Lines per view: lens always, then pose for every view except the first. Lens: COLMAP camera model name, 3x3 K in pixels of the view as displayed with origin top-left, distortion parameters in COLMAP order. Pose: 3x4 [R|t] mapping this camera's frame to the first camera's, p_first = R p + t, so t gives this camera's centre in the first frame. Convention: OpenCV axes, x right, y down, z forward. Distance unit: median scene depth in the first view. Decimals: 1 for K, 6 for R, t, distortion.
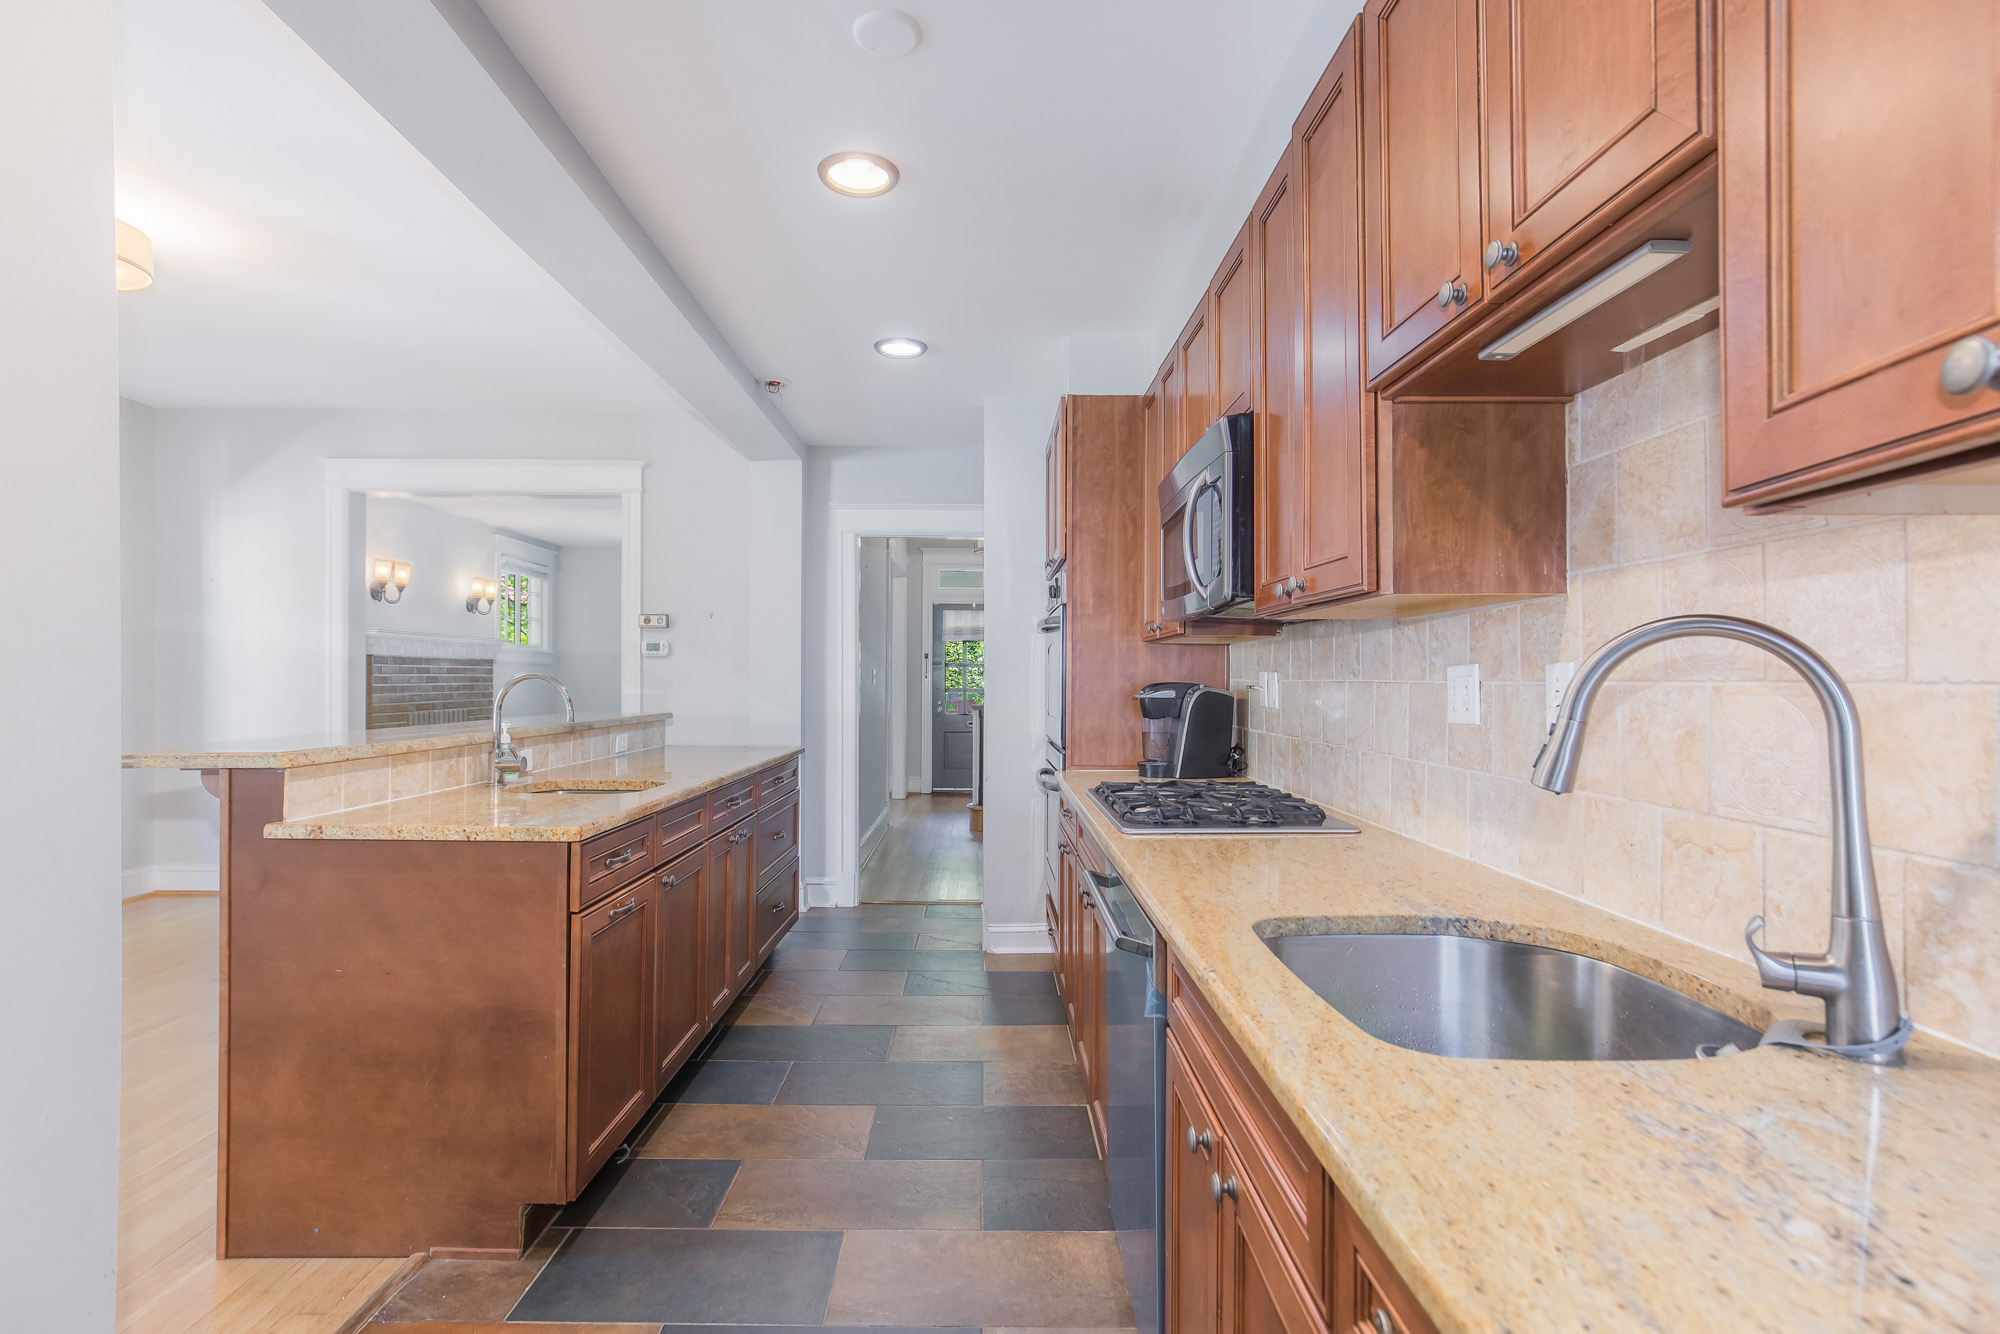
lens RADIAL K [[930.1, 0, 1000.5], [0, 930.1, 677.5], [0, 0, 1]] dist [-0.006000, -0.000608]
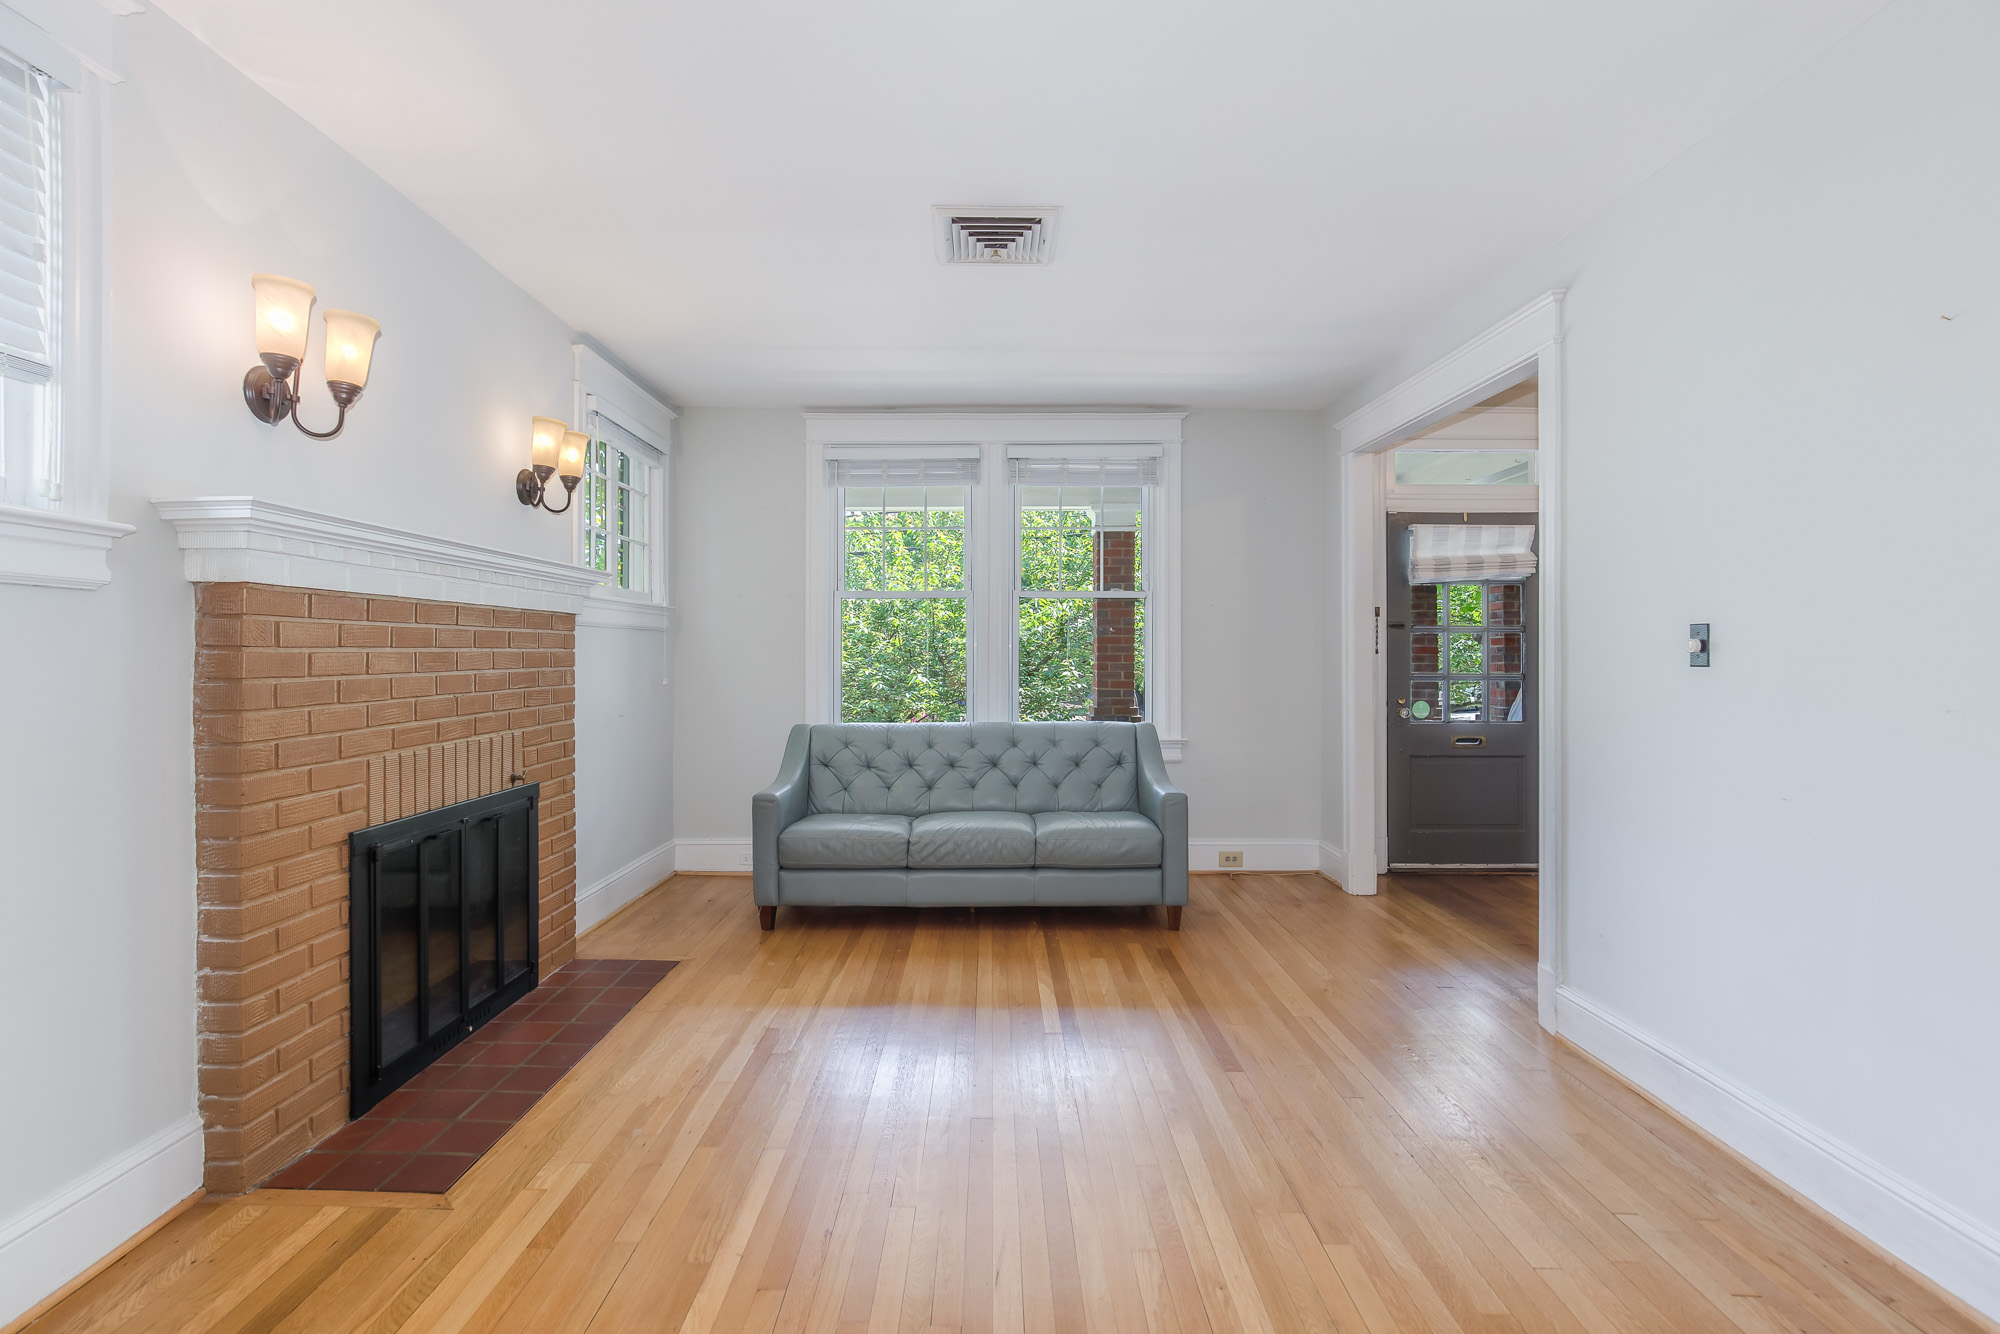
lens RADIAL K [[930.1, 0, 993.3], [0, 930.1, 654.5], [0, 0, 1]] dist [-0.006000, -0.000608]
pose [[0.999898, -0.001068, -0.014263, -0.357033], [0.001112, 0.999995, 0.003041, -0.001786], [0.014260, -0.003057, 0.999894, 0.586268]]
